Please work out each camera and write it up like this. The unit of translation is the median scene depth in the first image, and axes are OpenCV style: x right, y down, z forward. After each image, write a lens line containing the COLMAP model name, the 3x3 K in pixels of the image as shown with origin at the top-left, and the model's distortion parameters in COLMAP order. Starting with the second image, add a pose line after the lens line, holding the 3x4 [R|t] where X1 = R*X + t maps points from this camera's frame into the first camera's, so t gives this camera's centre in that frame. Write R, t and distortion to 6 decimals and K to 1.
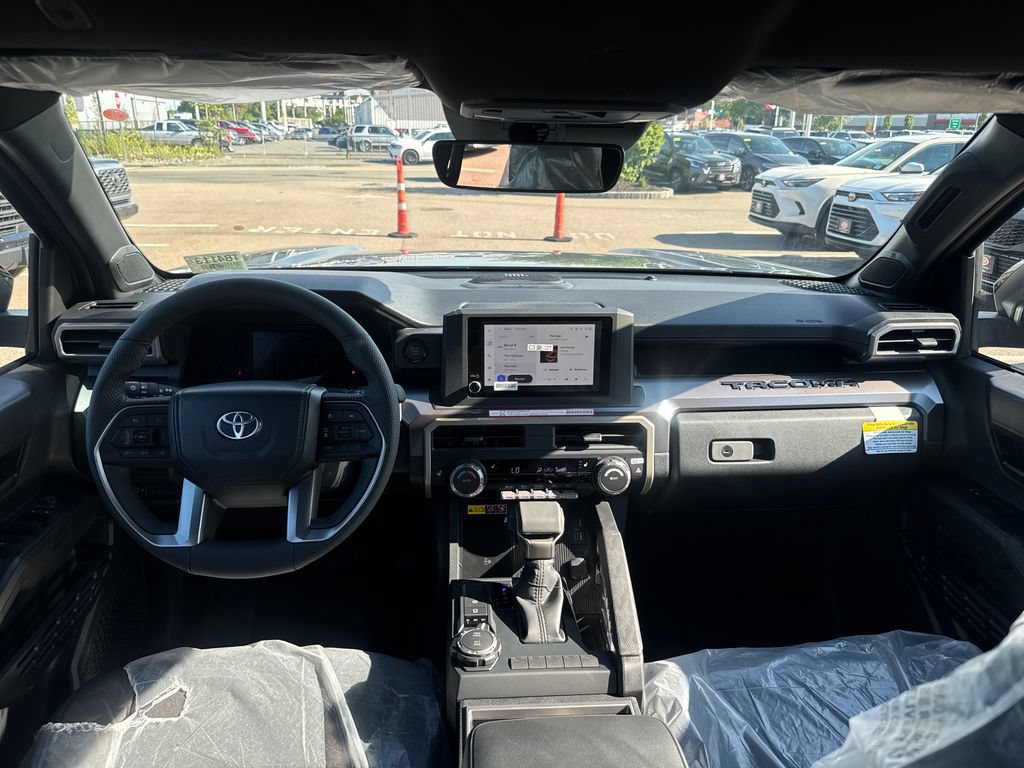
lens RADIAL K [[723.1, 0, 503.5], [0, 723.1, 381.9], [0, 0, 1]] dist [0.027557, -0.042062]
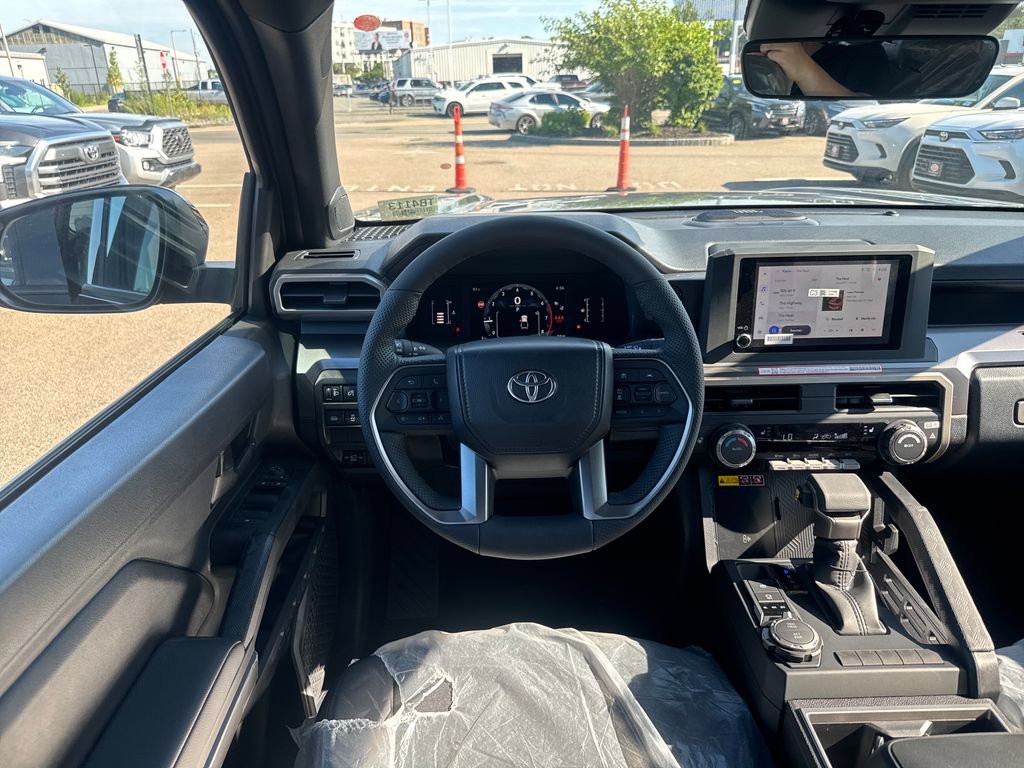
lens RADIAL K [[723.1, 0, 503.9], [0, 723.1, 392.0], [0, 0, 1]] dist [0.027557, -0.042062]
pose [[0.998387, -0.008347, -0.056151, -0.278337], [0.012318, 0.997418, 0.070747, 0.003318], [0.055415, -0.071325, 0.995913, 0.114740]]
